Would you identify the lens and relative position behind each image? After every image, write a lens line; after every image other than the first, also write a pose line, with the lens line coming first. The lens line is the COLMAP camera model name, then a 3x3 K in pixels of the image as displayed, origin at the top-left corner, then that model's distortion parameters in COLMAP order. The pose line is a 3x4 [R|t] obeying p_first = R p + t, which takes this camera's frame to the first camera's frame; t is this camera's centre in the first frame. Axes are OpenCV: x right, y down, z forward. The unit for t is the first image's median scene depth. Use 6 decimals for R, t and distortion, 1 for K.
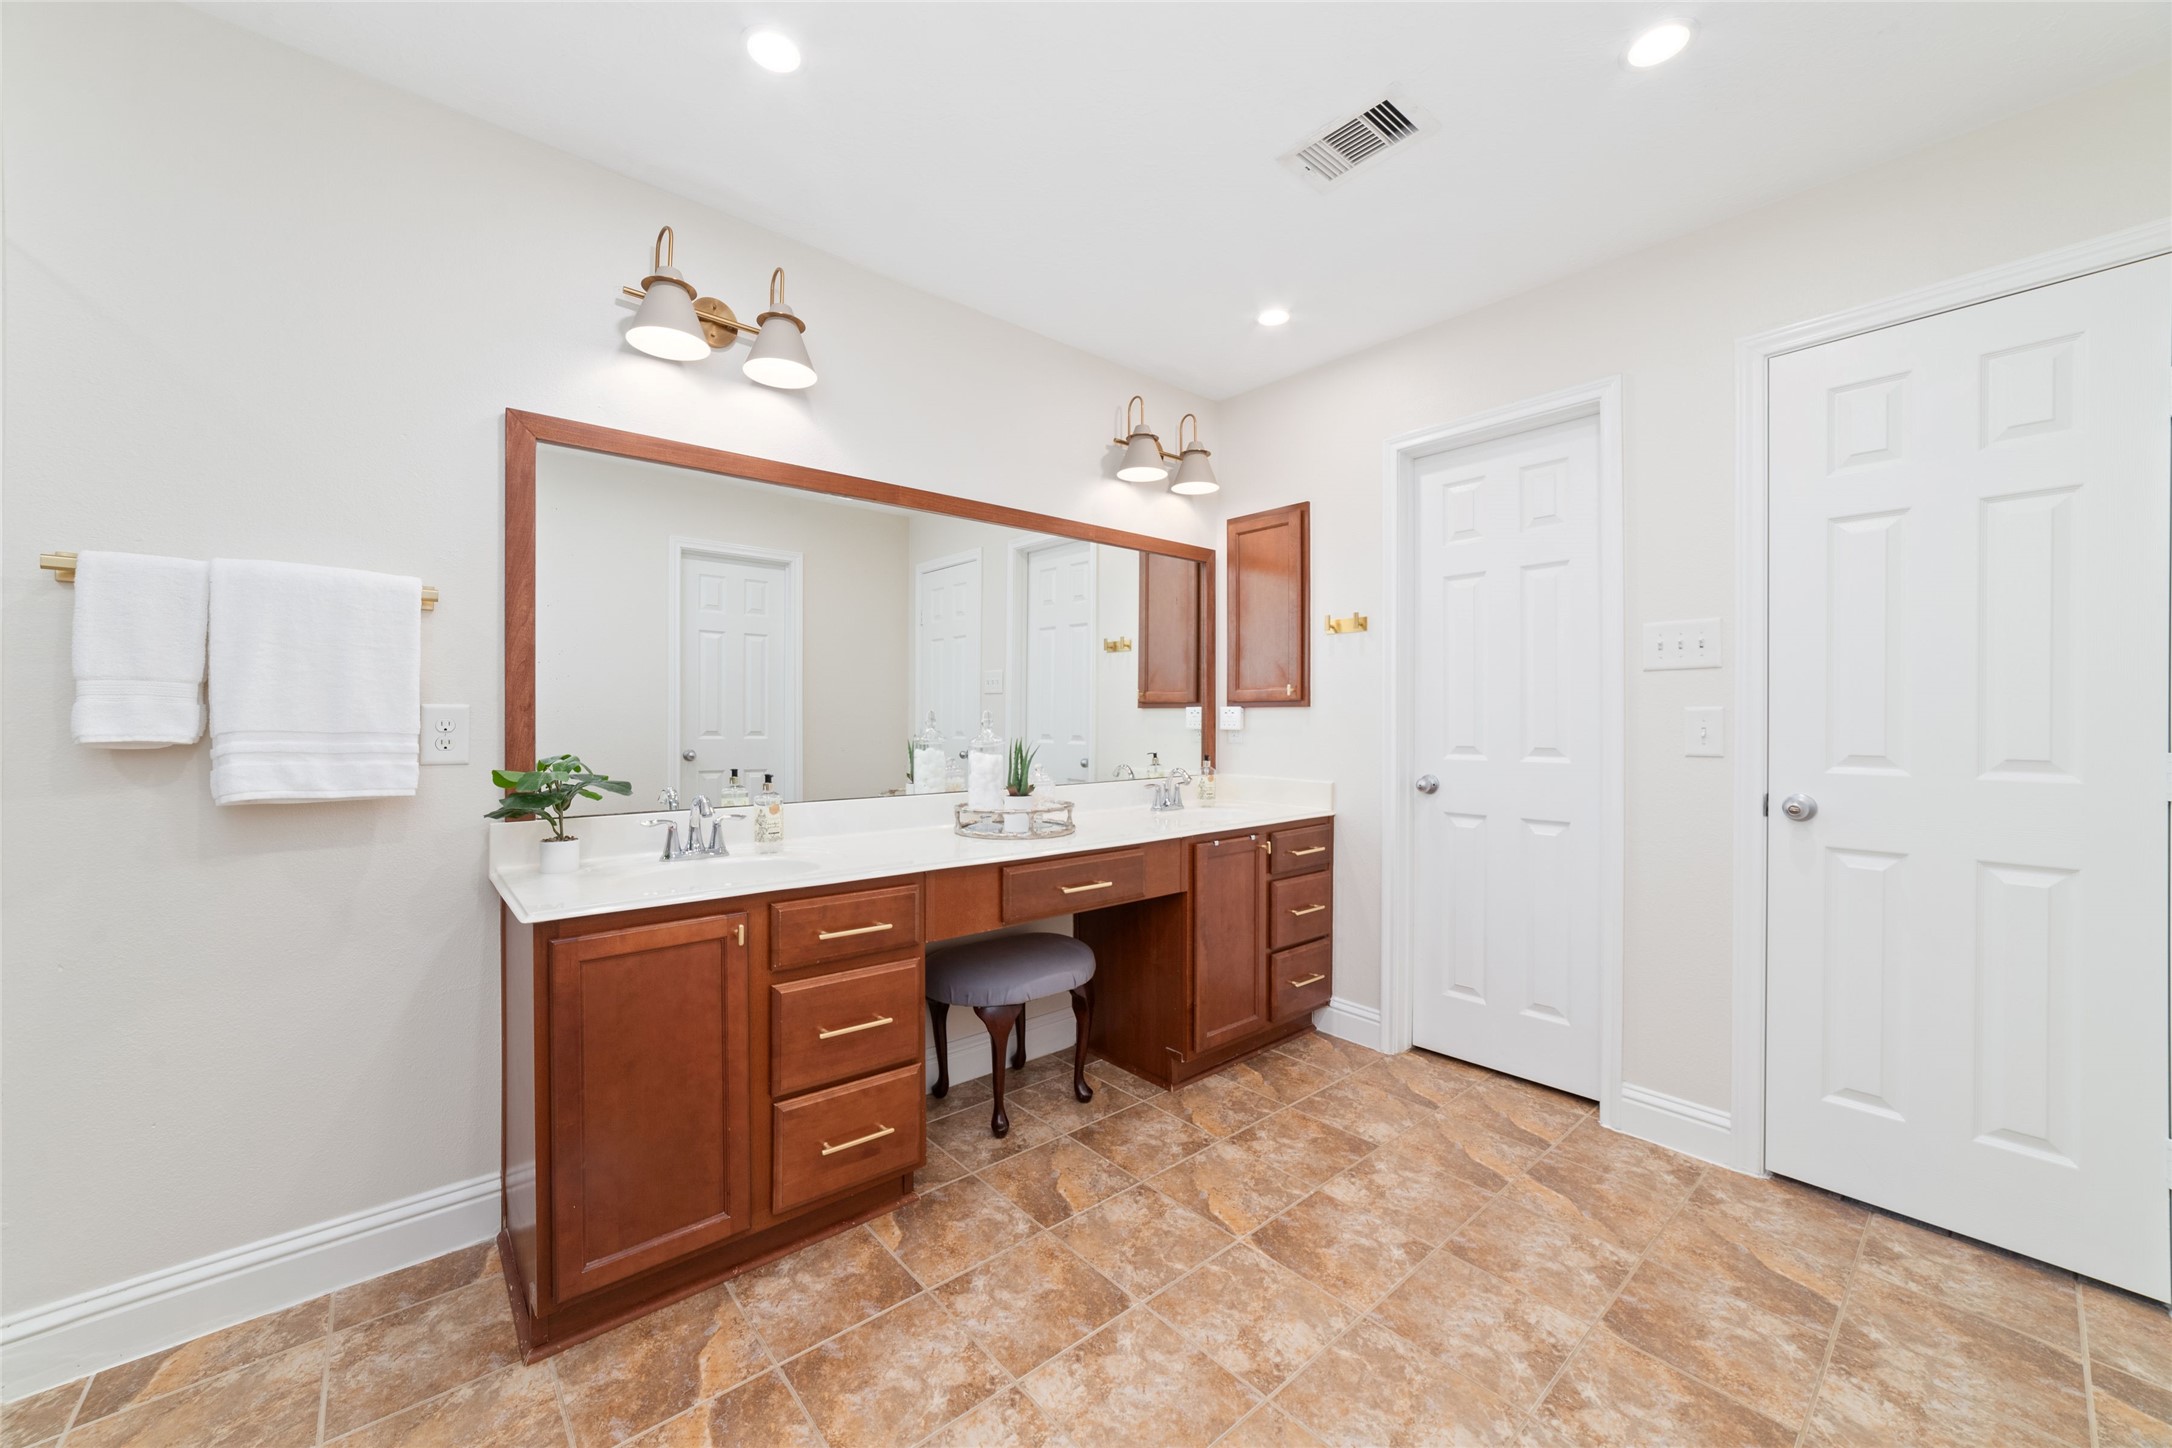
lens RADIAL K [[825.9, 0, 1082.1], [0, 825.9, 722.0], [0, 0, 1]] dist [-0.029026, 0.011632]
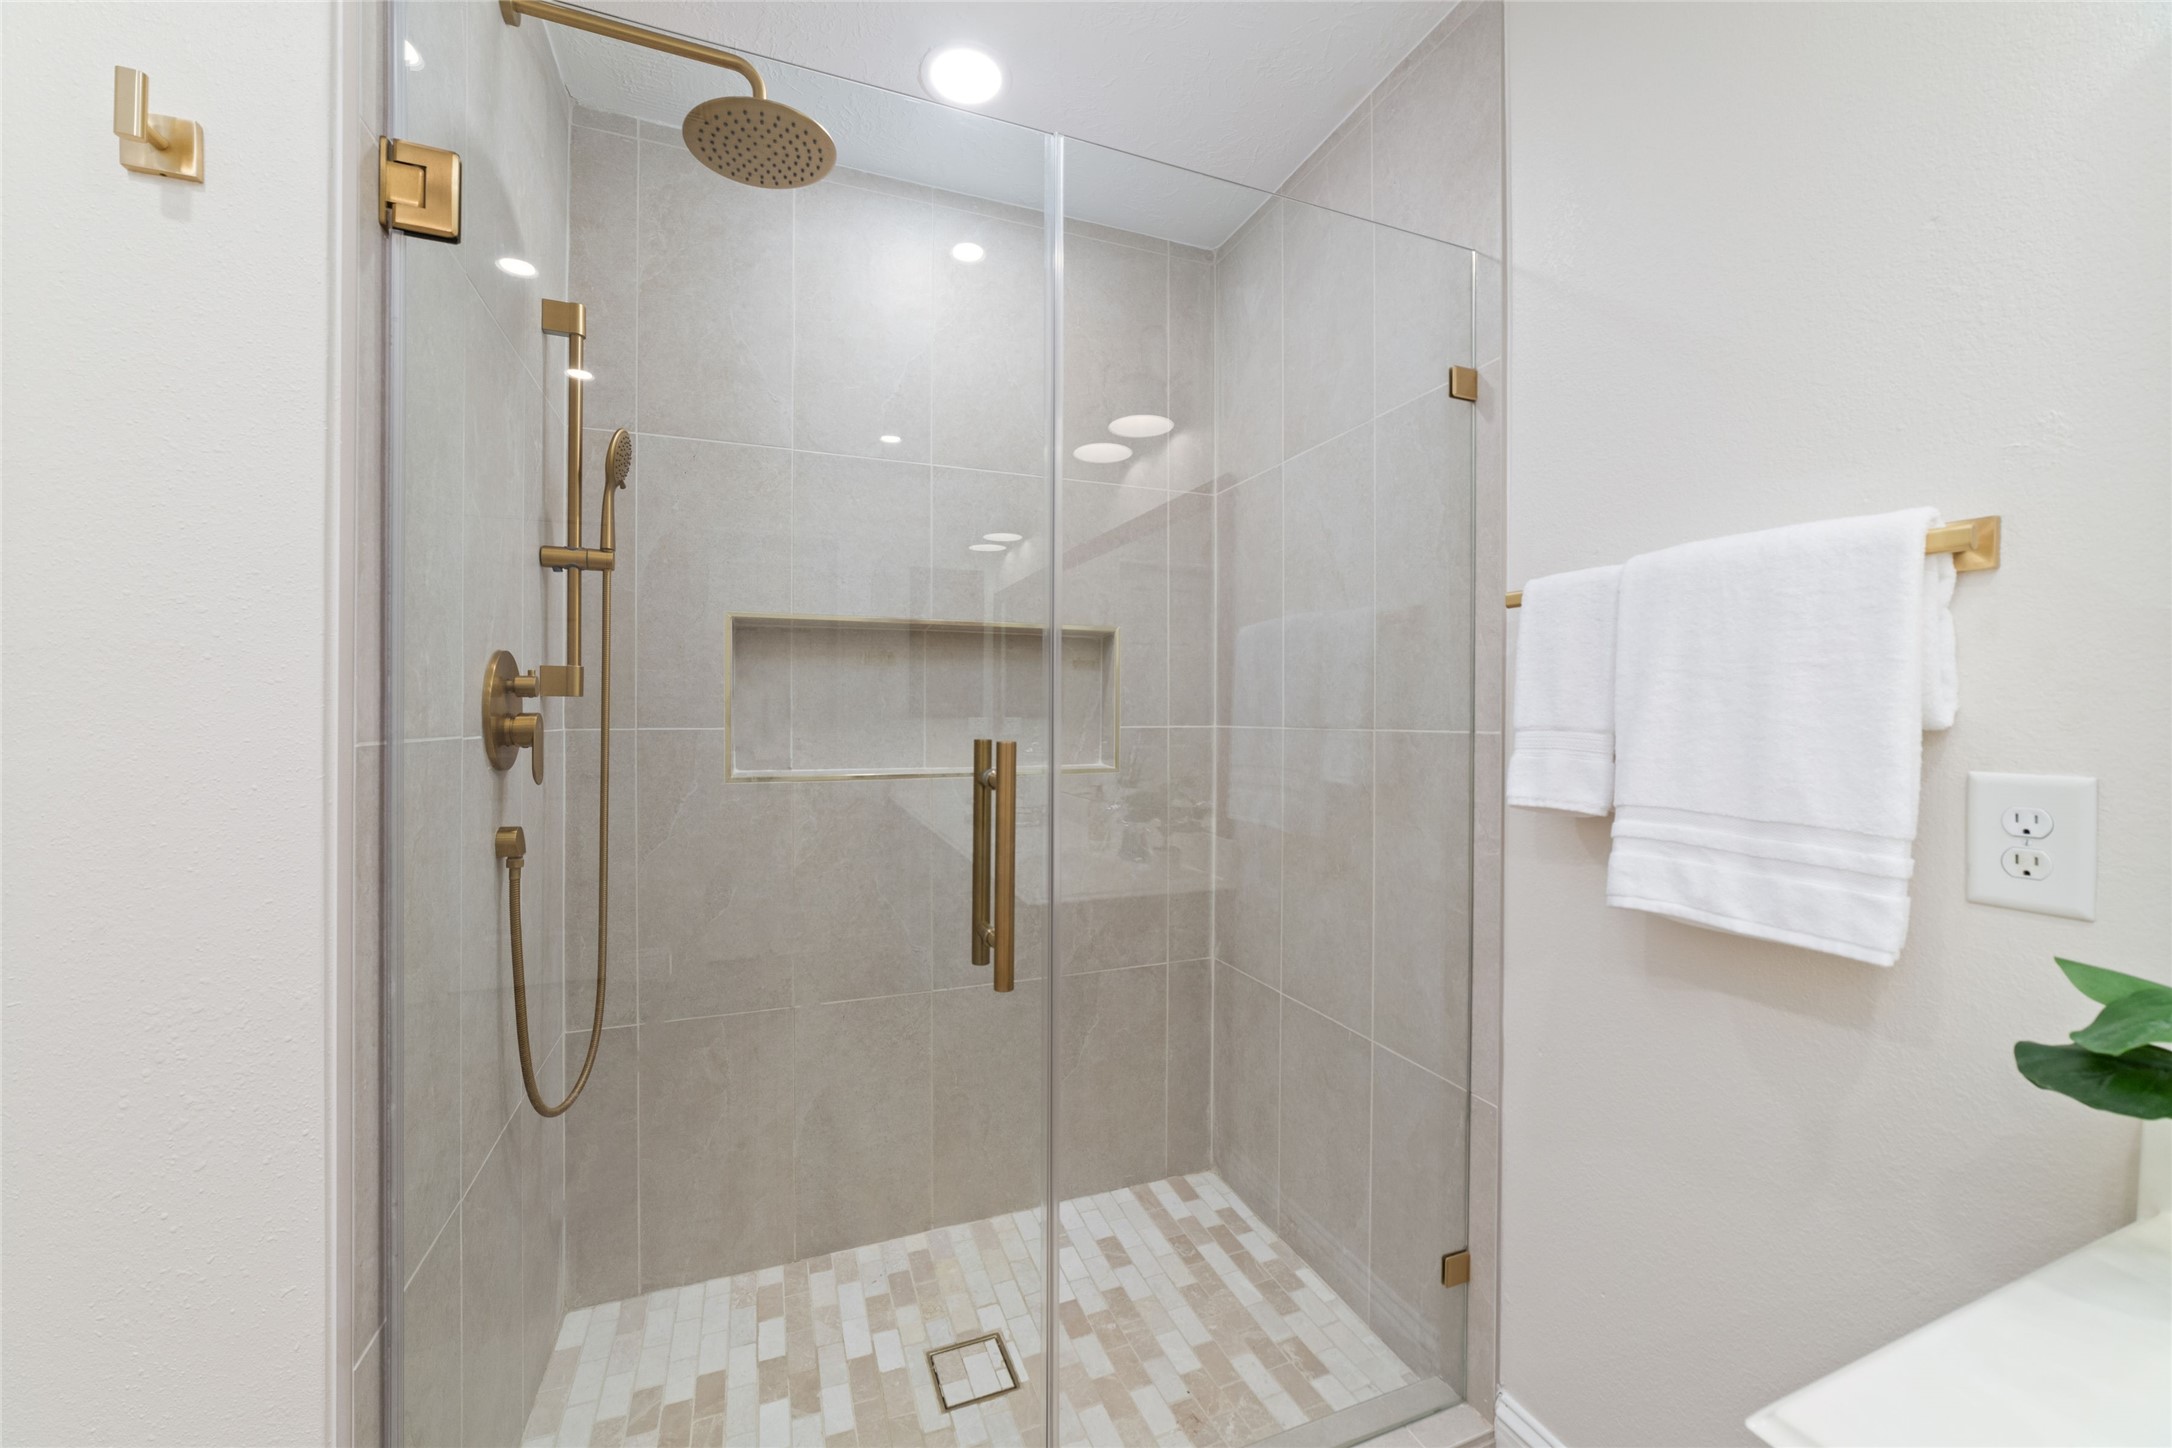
lens RADIAL K [[825.9, 0, 1082.1], [0, 825.9, 722.0], [0, 0, 1]] dist [-0.029026, 0.011632]
pose [[-0.332073, 0.001347, -0.943253, -0.207321], [-0.008945, 0.999950, 0.004577, -0.051368], [0.943211, 0.009957, -0.332044, 0.700848]]
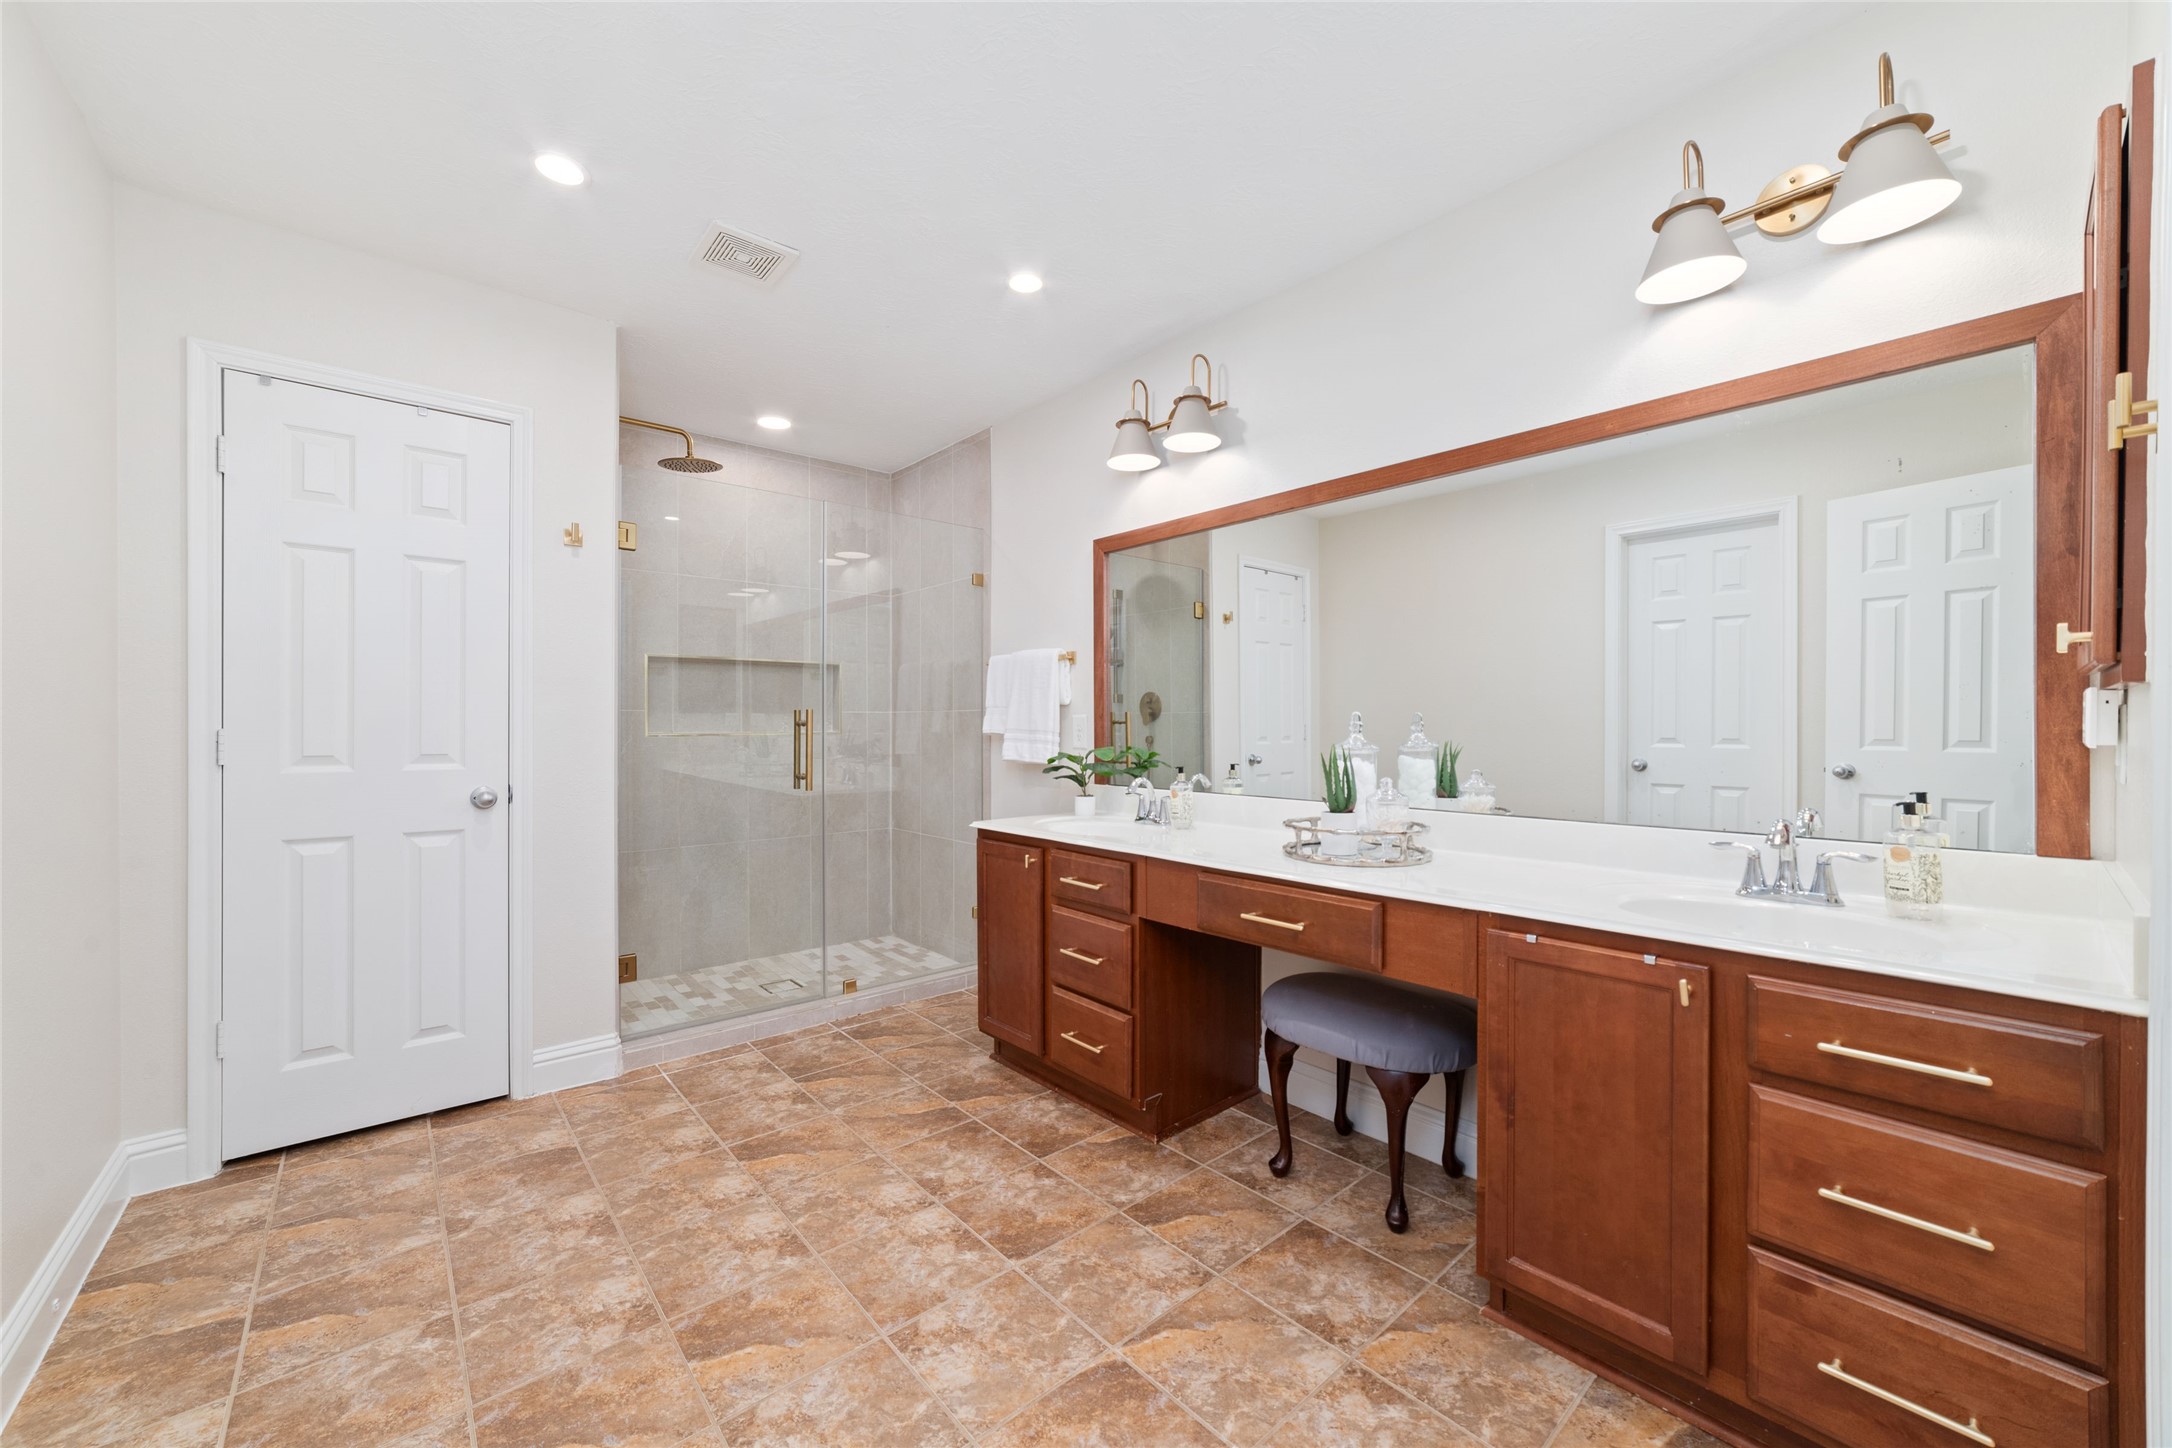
lens RADIAL K [[825.9, 0, 1082.1], [0, 825.9, 722.0], [0, 0, 1]] dist [-0.029026, 0.011632]
pose [[0.008491, -0.003322, -0.999958, 1.124622], [-0.003260, 0.999989, -0.003350, -0.001867], [0.999959, 0.003288, 0.008480, 1.052788]]
